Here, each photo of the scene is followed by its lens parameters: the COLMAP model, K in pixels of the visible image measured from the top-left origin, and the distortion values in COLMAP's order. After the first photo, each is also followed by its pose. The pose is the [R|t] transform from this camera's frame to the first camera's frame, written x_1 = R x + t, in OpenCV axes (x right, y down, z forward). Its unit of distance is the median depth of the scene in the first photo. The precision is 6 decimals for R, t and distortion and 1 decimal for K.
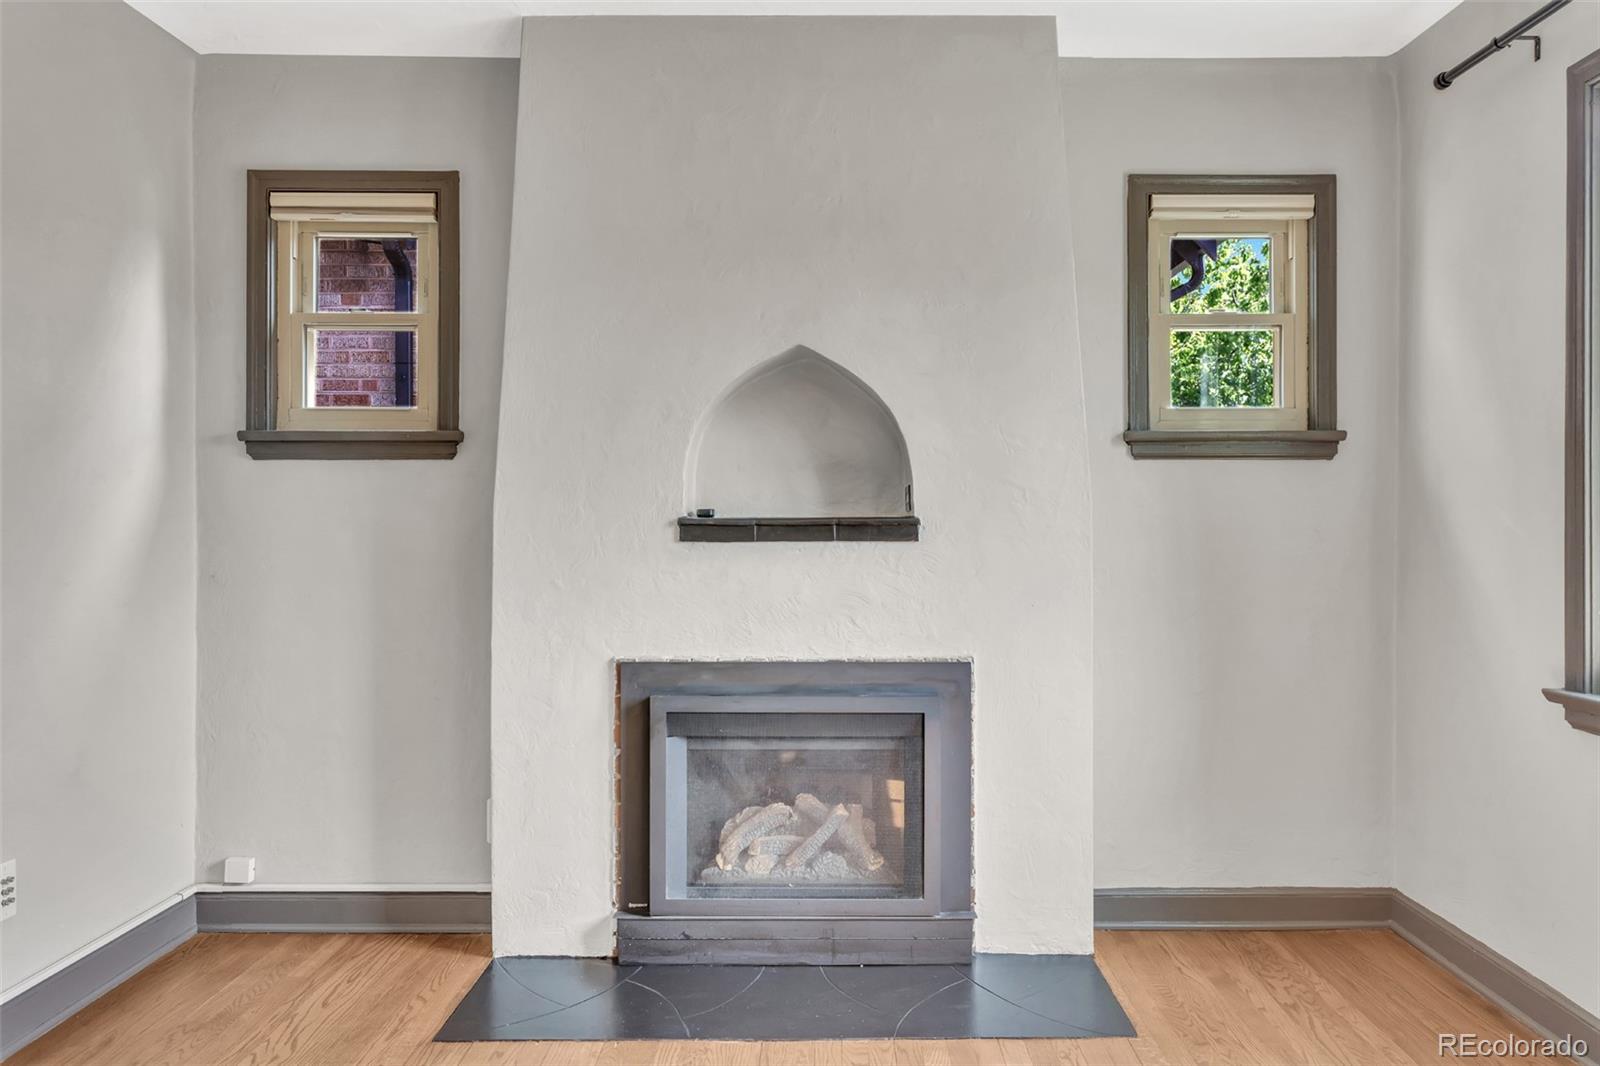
lens RADIAL K [[1222.9, 0, 795.4], [0, 1222.9, 525.3], [0, 0, 1]] dist [0.000535, 0.013896]
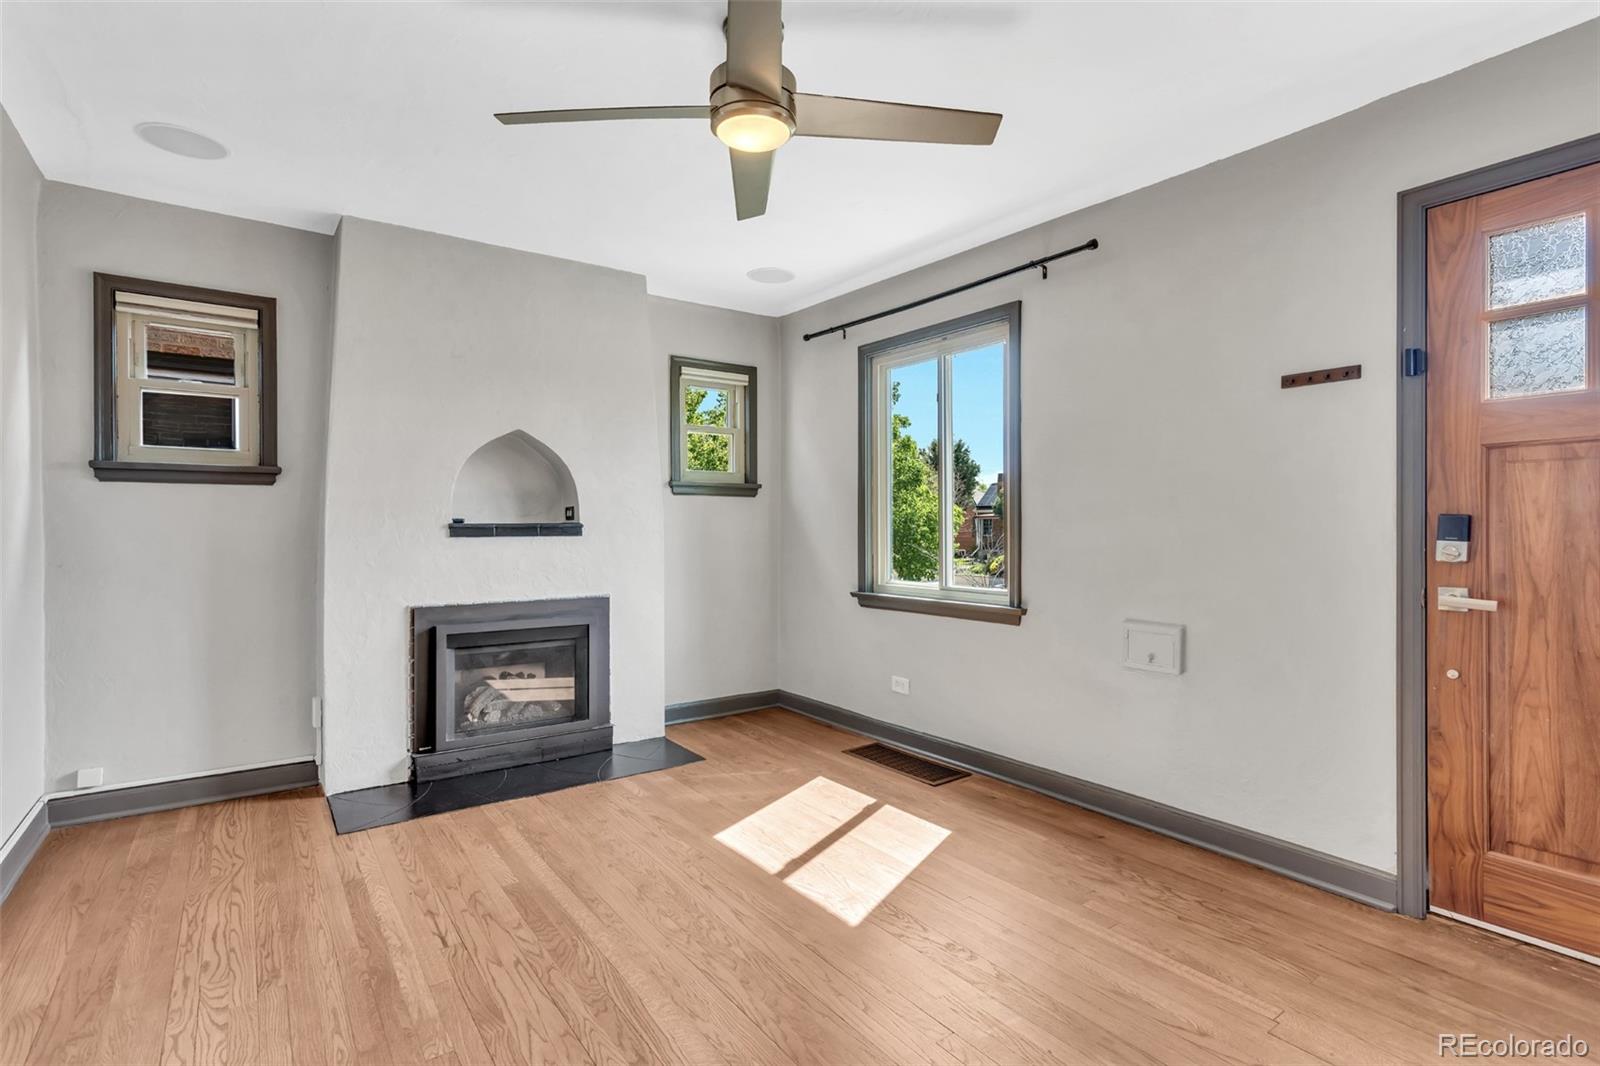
lens RADIAL K [[760.9, 0, 818.6], [0, 760.9, 533.8], [0, 0, 1]] dist [0.007569, -0.003107]
pose [[0.808877, -0.007257, 0.587933, -0.295974], [0.002908, 0.999961, 0.008343, 0.000936], [-0.587971, -0.005039, 0.808867, -0.183477]]
